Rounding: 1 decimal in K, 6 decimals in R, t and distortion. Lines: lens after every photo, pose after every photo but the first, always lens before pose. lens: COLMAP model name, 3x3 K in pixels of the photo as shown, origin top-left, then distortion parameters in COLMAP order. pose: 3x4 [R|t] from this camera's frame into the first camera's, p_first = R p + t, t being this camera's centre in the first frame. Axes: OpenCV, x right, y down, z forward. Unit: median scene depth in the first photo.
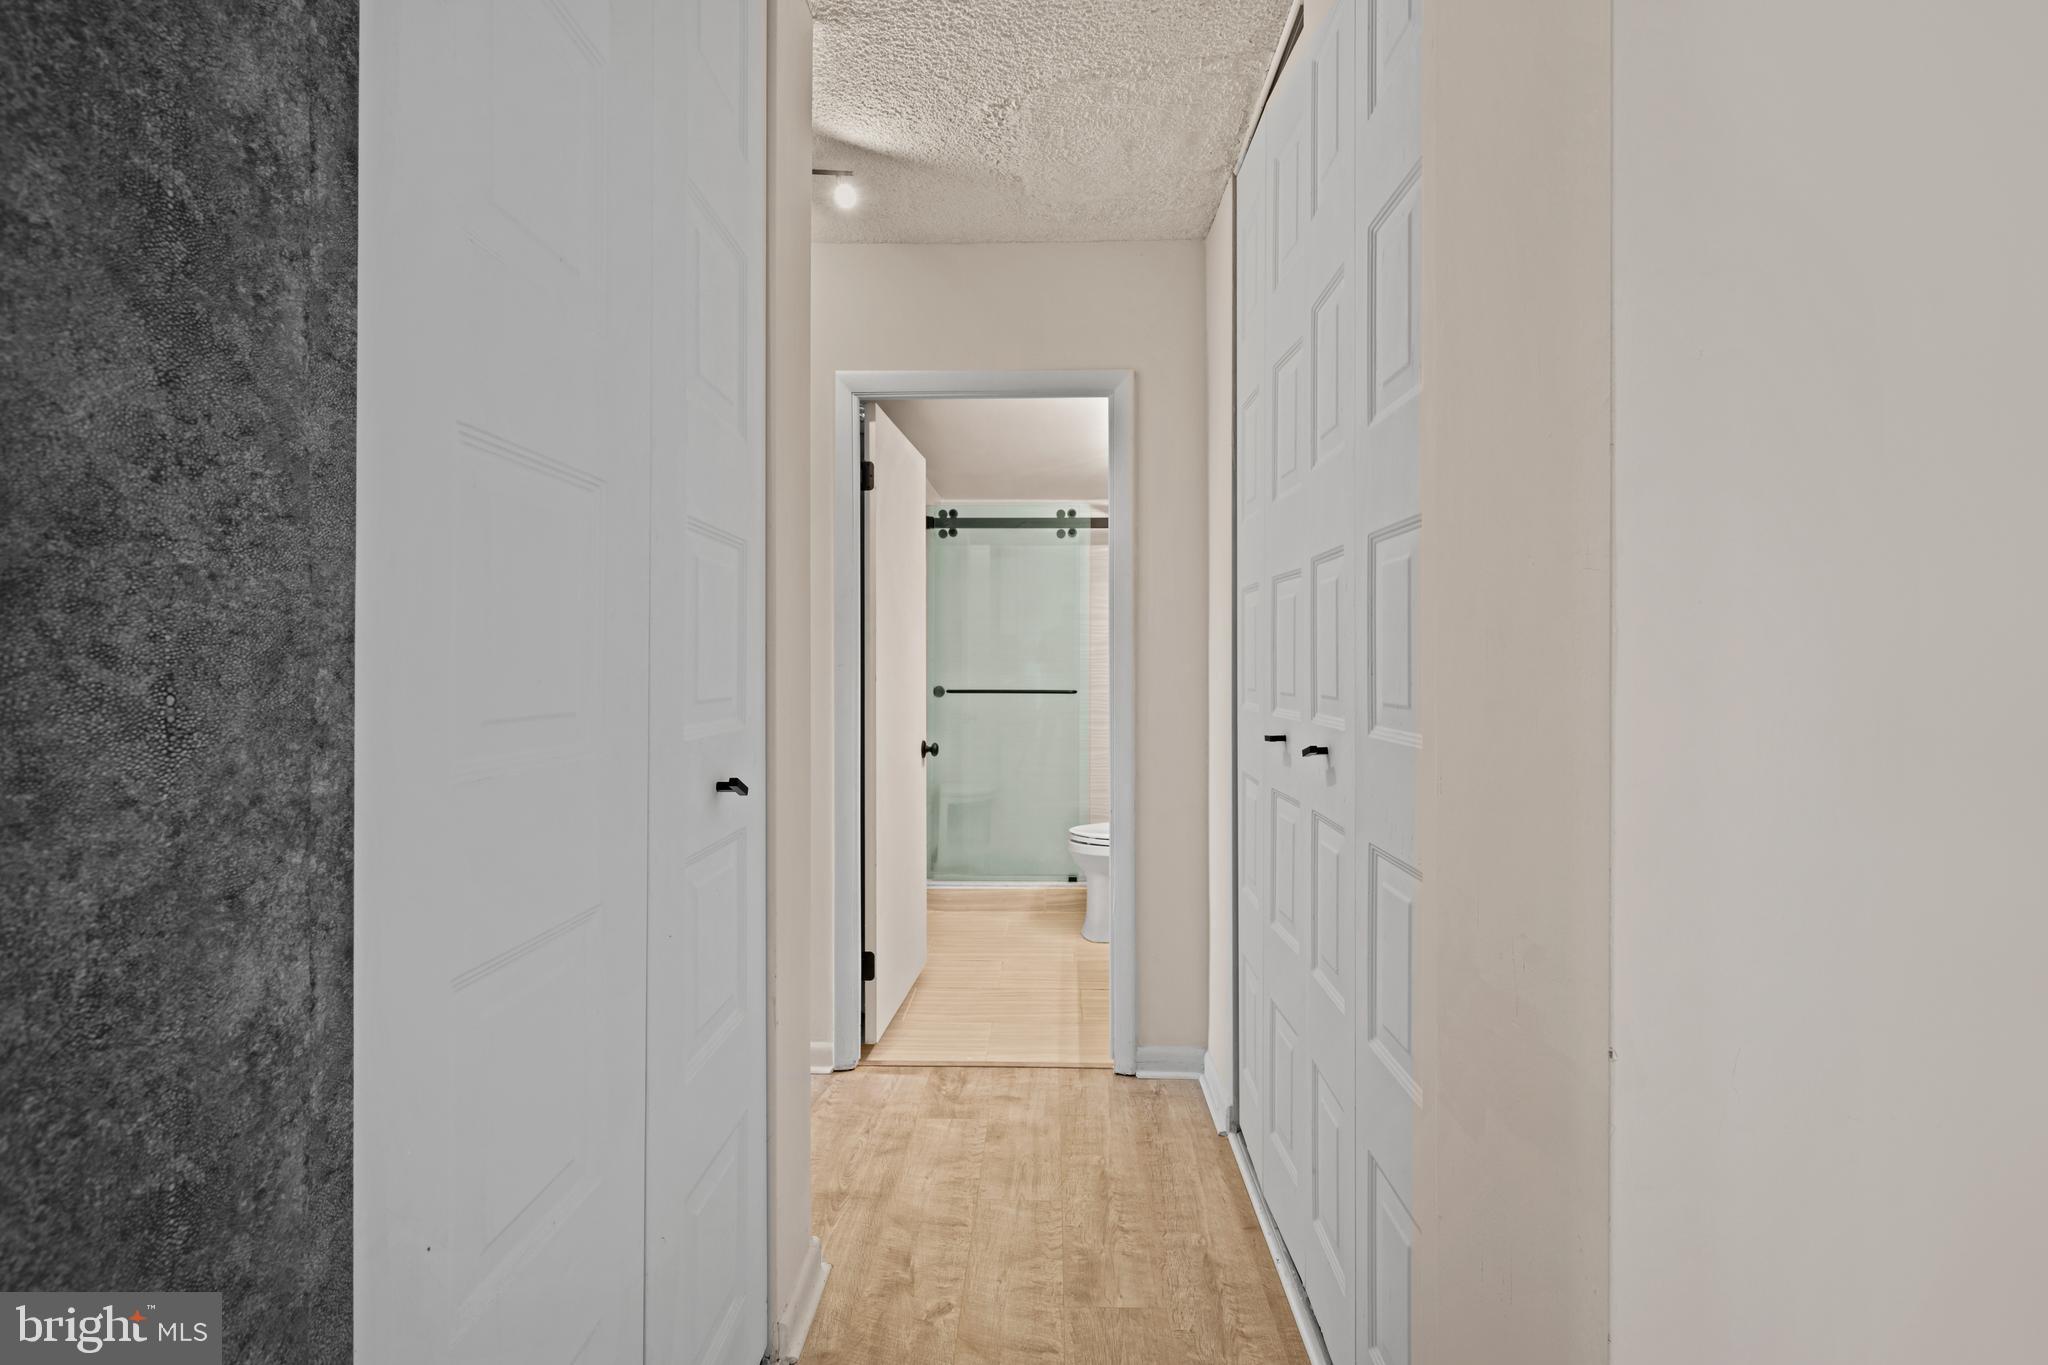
lens RADIAL K [[903.1, 0, 1026.3], [0, 903.1, 679.3], [0, 0, 1]] dist [0.016333, 0.000259]
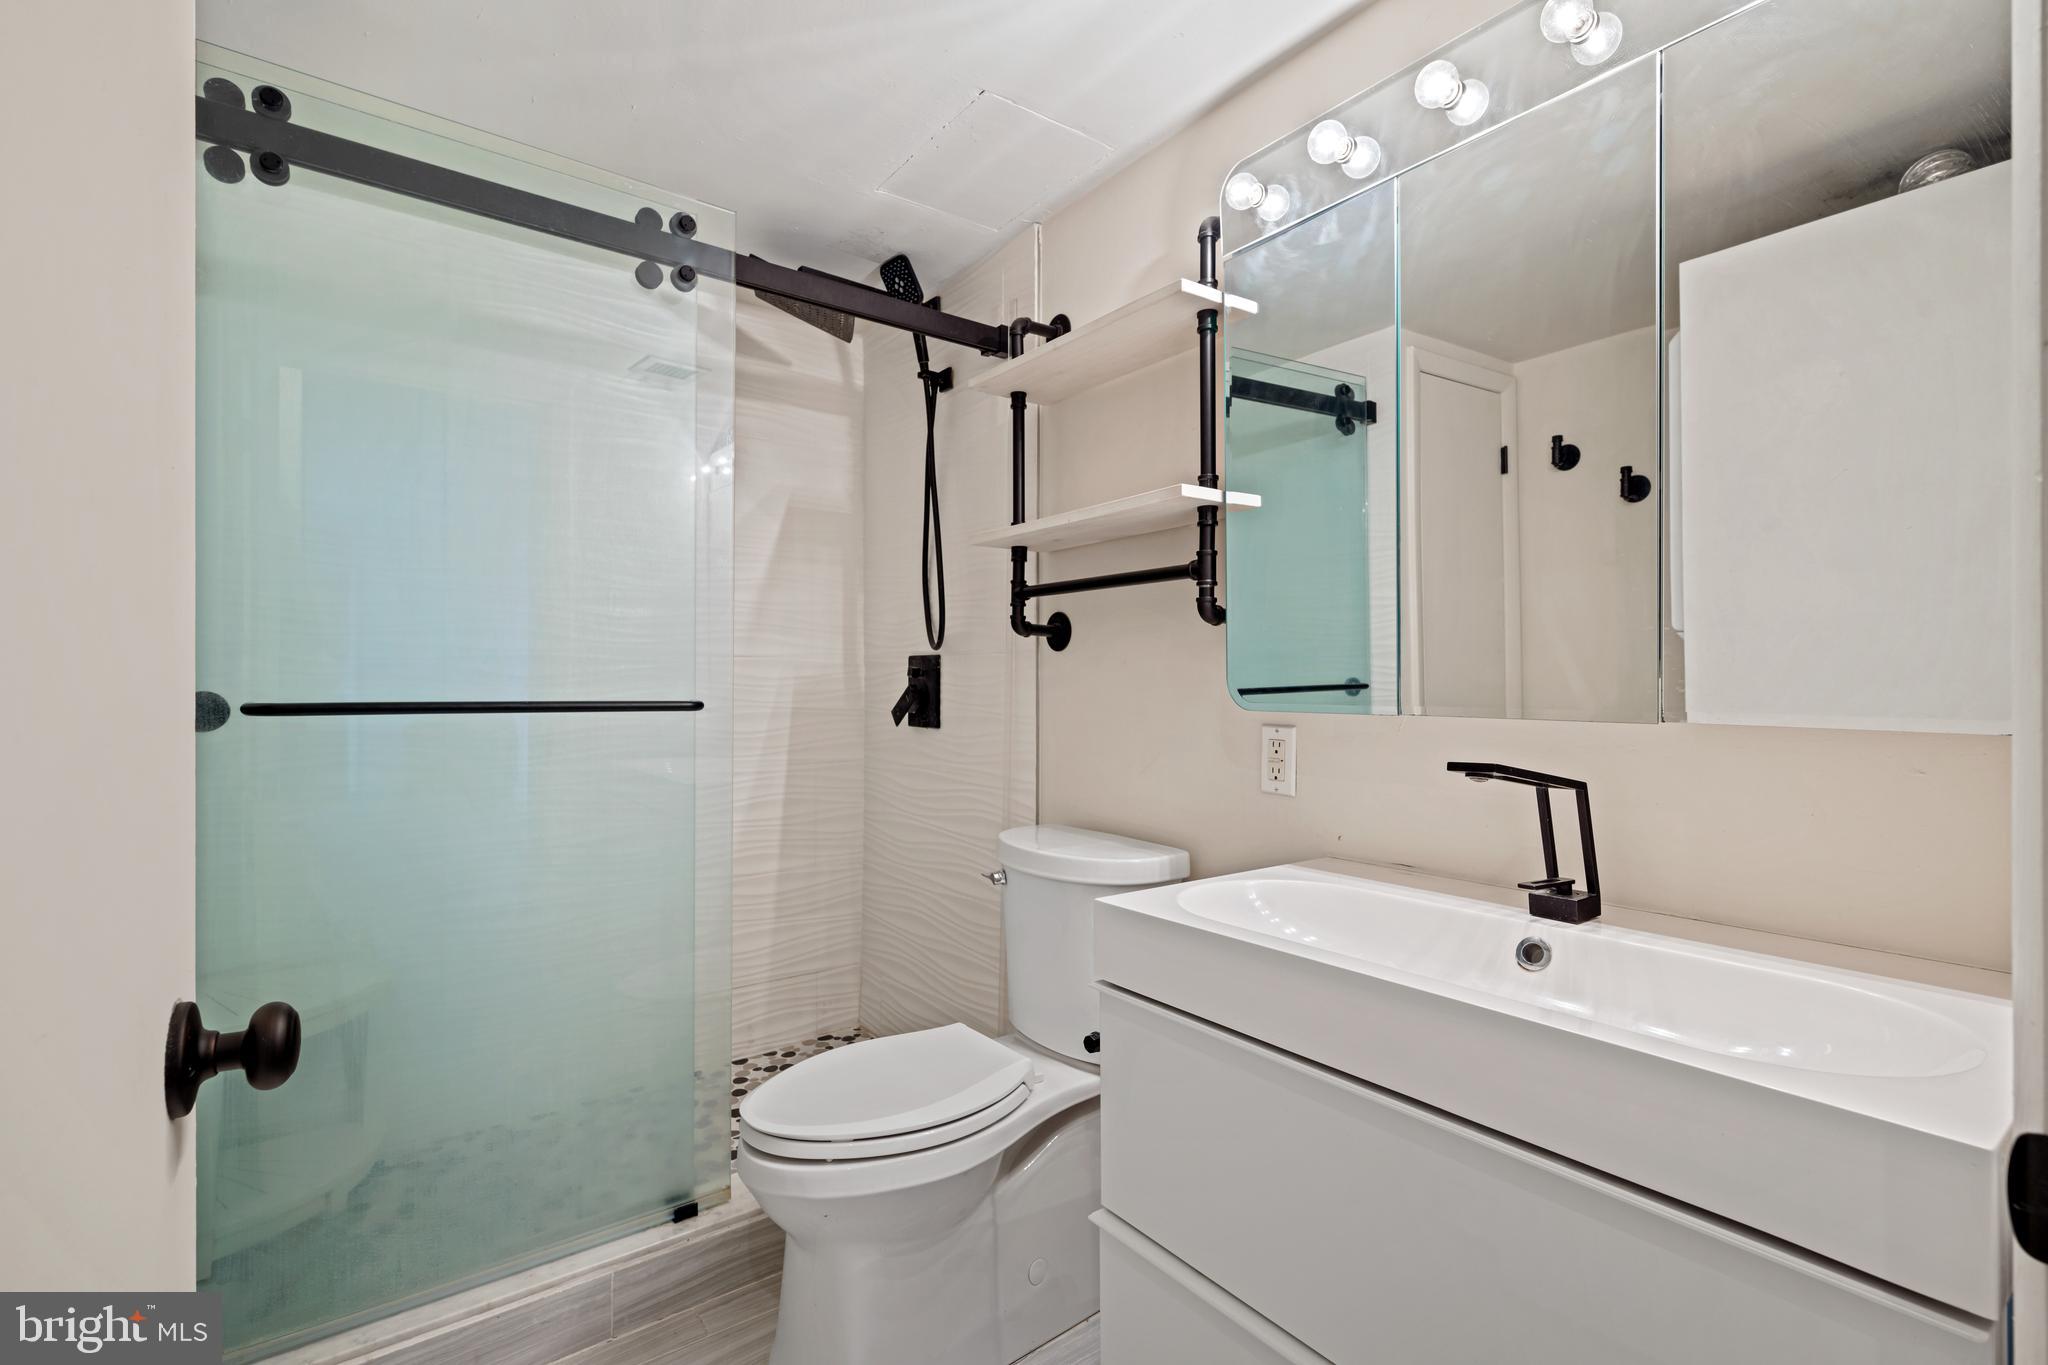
lens RADIAL K [[903.1, 0, 979.8], [0, 903.1, 683.7], [0, 0, 1]] dist [0.016333, 0.000259]
pose [[0.789723, -0.000437, 0.613464, -0.082614], [0.003456, 0.999987, -0.003737, 0.006694], [-0.613454, 0.005072, 0.789714, 0.630523]]
